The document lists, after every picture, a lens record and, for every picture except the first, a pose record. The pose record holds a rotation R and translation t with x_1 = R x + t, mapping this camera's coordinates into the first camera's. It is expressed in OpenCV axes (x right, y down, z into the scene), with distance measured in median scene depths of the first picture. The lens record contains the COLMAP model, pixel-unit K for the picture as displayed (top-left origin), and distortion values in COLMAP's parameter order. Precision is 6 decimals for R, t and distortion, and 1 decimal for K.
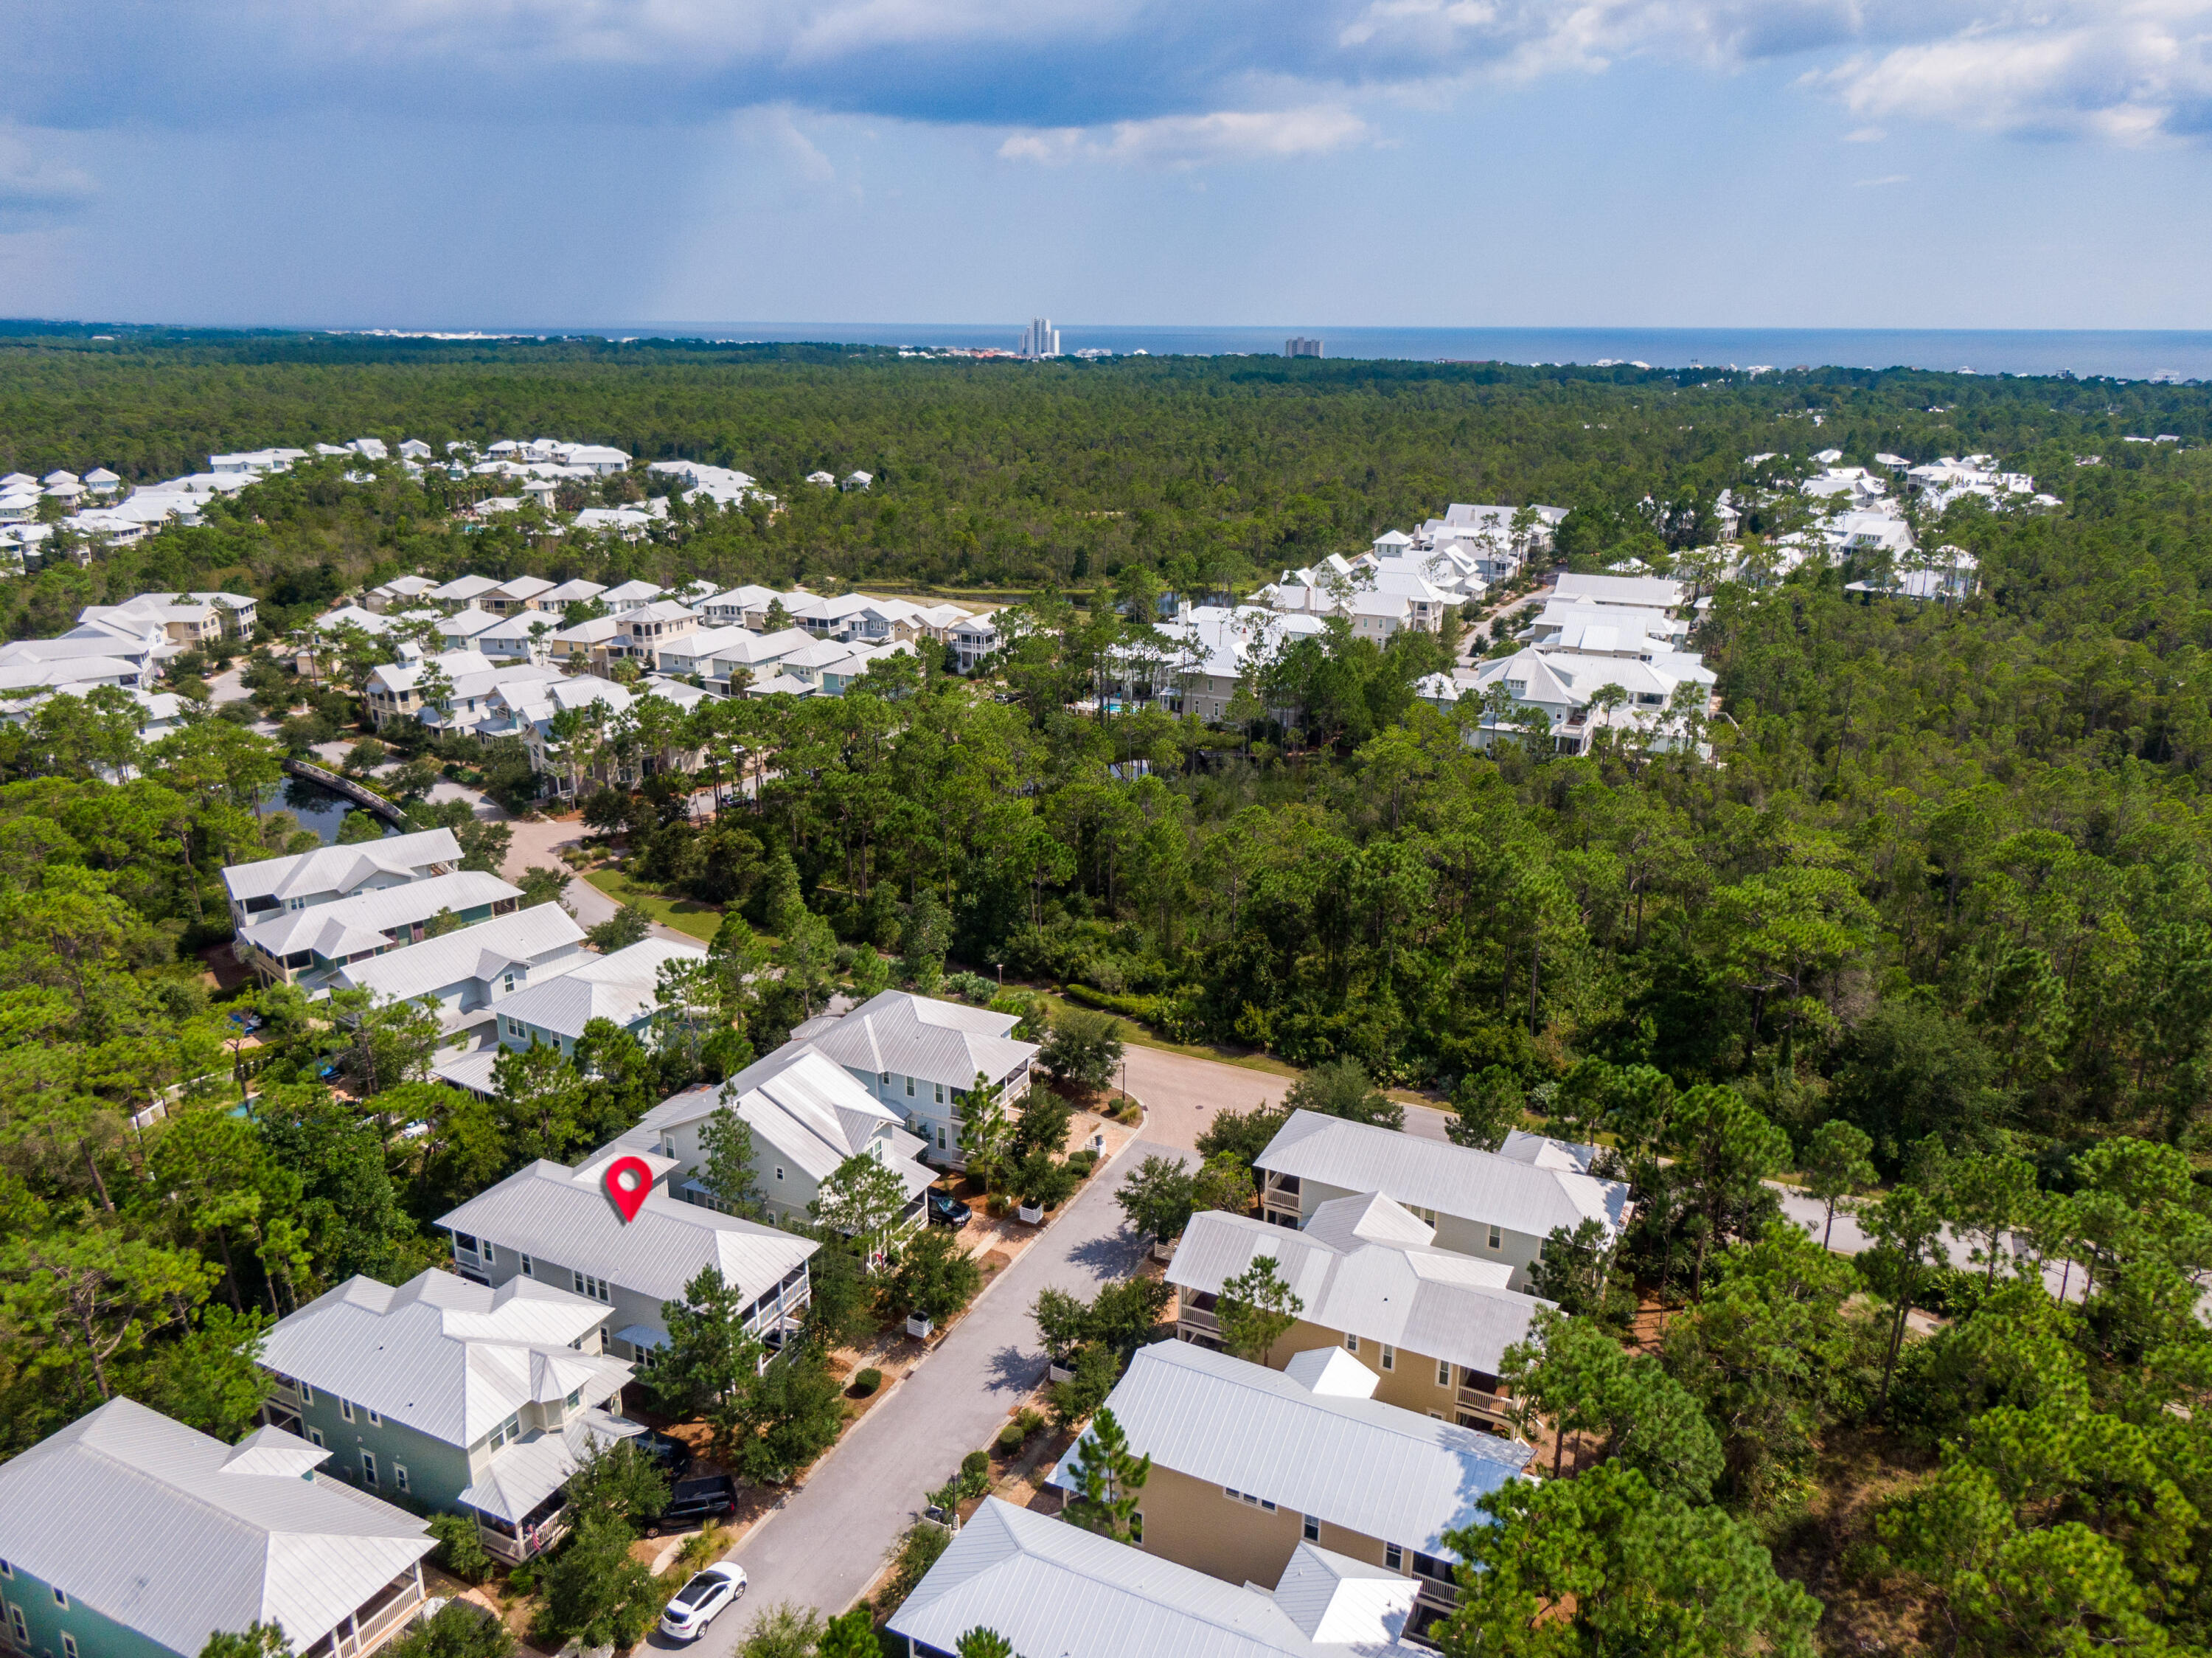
lens RADIAL K [[1595.9, 0, 1102.4], [0, 1595.9, 827.7], [0, 0, 1]] dist [0.032223, -0.030404]
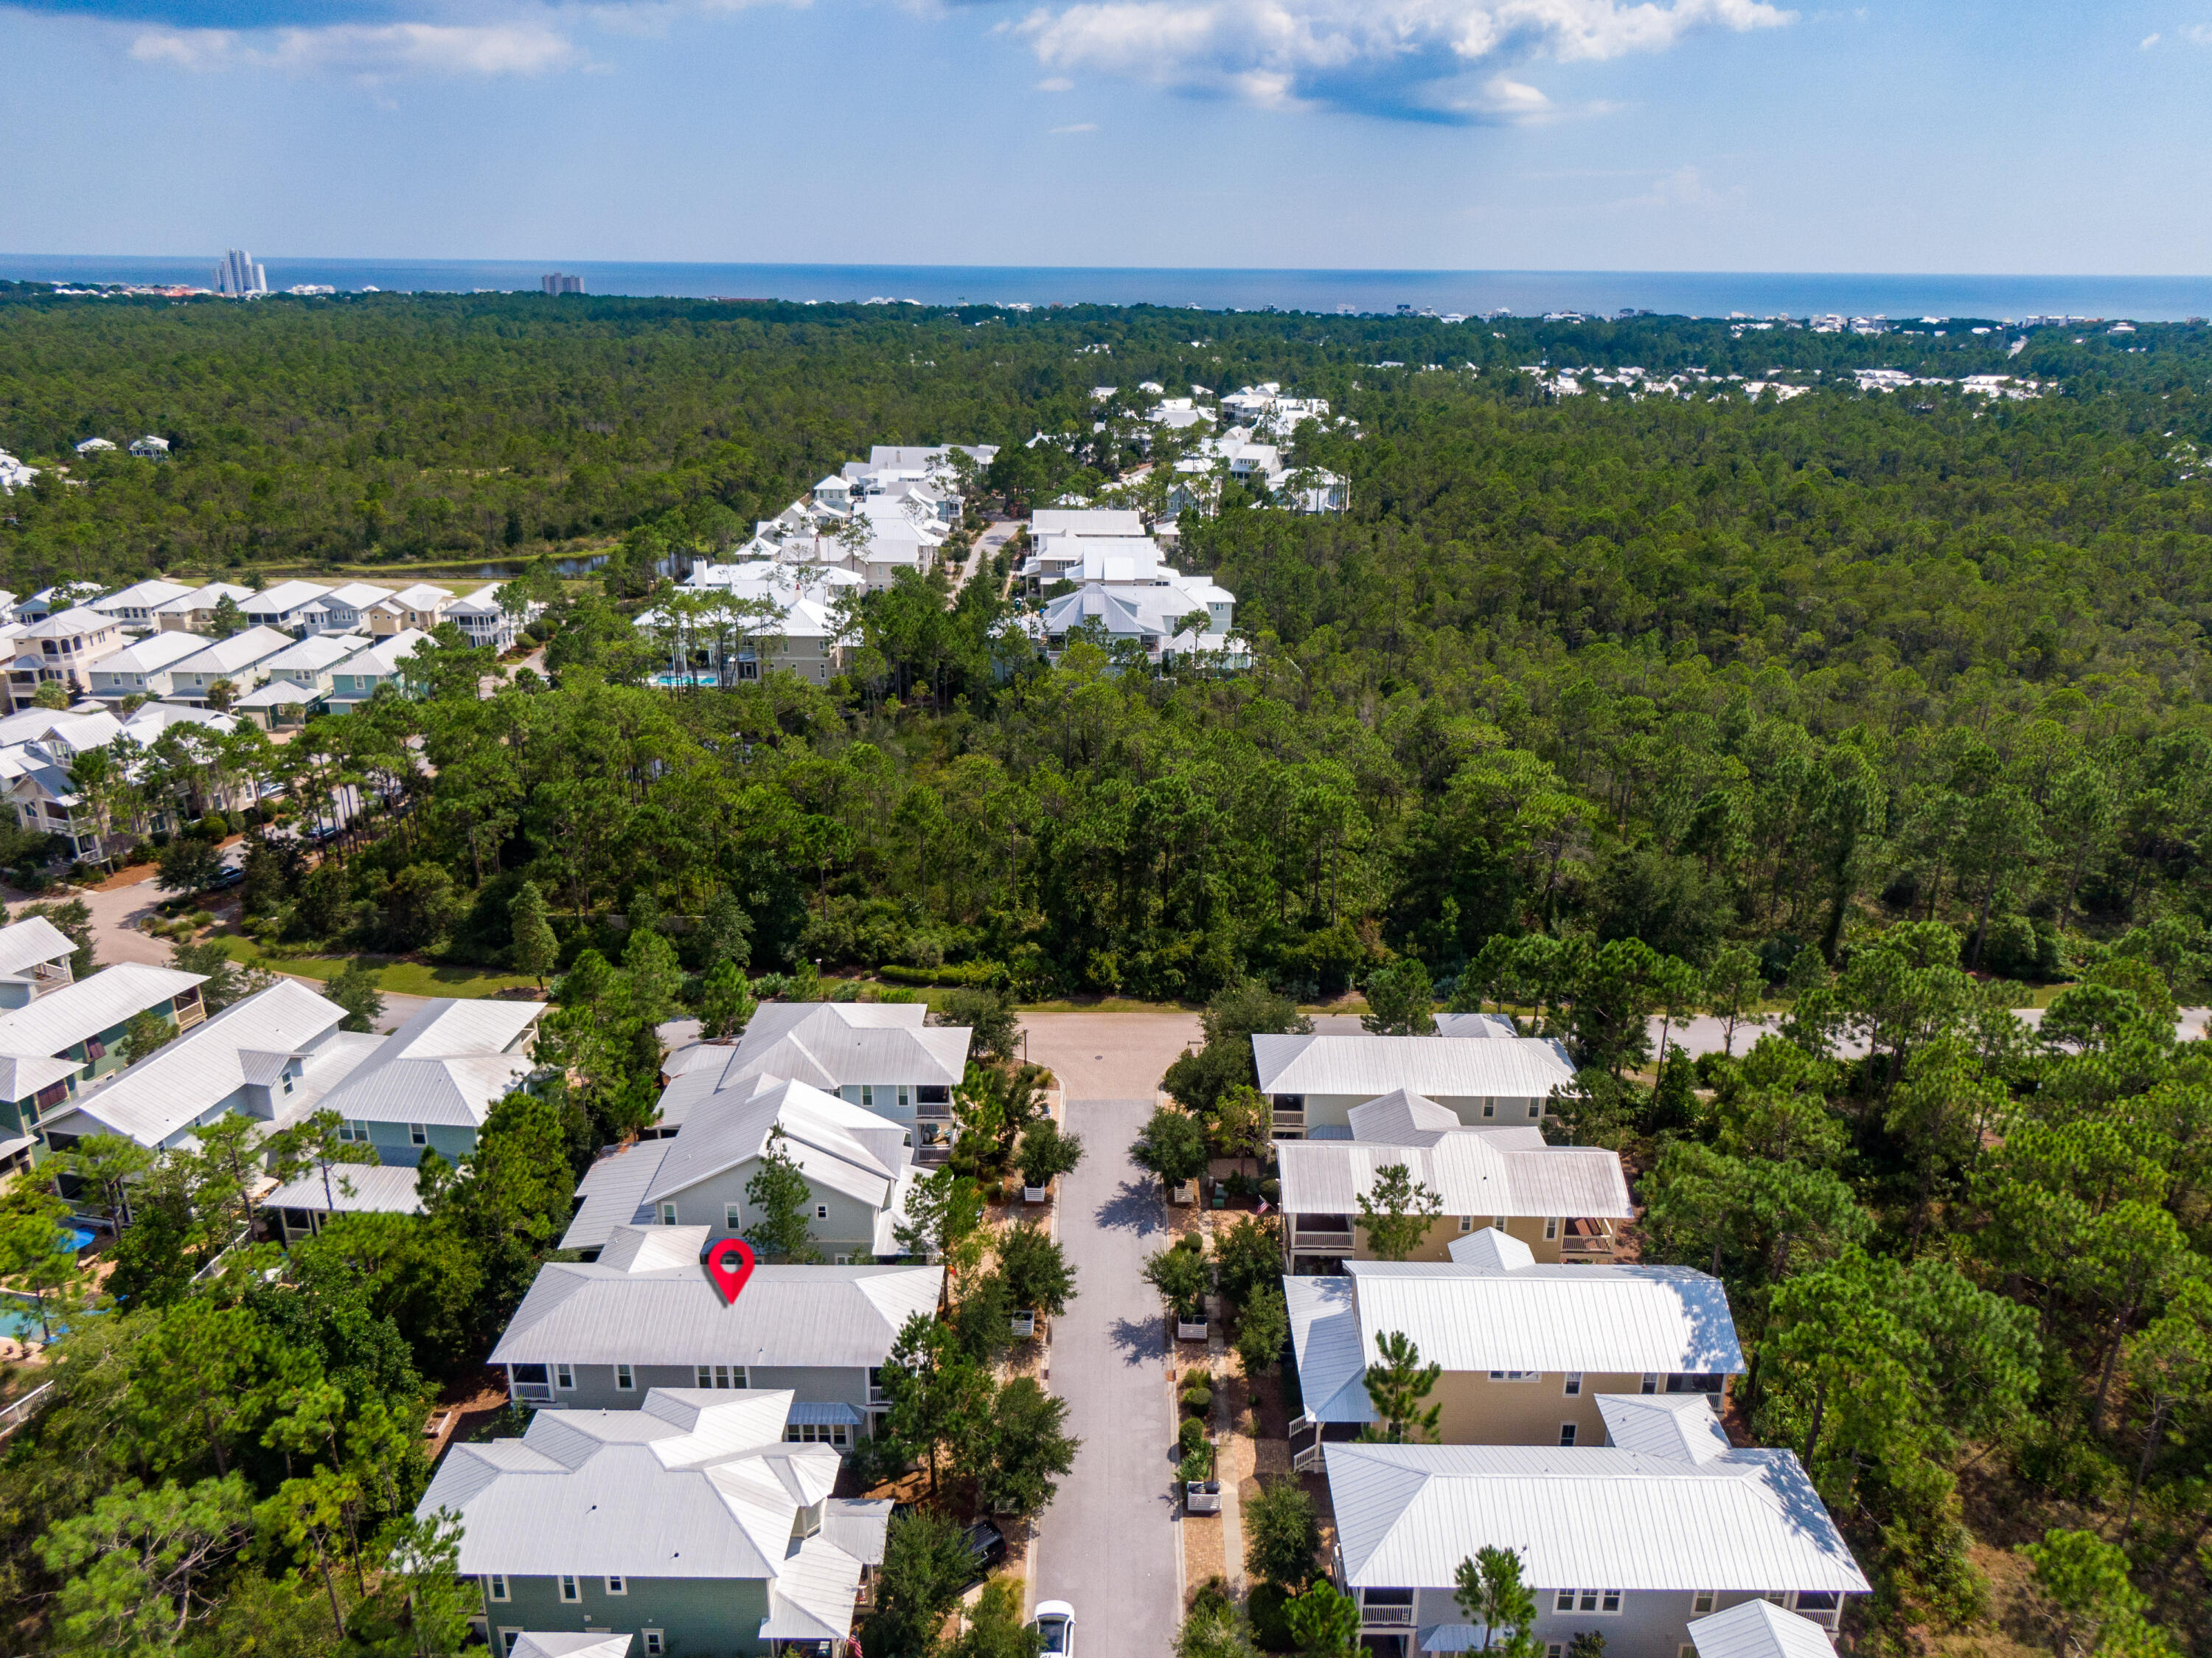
lens RADIAL K [[1595.9, 0, 1110.0], [0, 1595.9, 824.1], [0, 0, 1]] dist [0.032223, -0.030404]
pose [[0.898714, -0.143051, 0.414548, -0.153100], [0.128849, 0.989712, 0.062191, -0.015692], [-0.419179, -0.002478, 0.907900, 0.034591]]
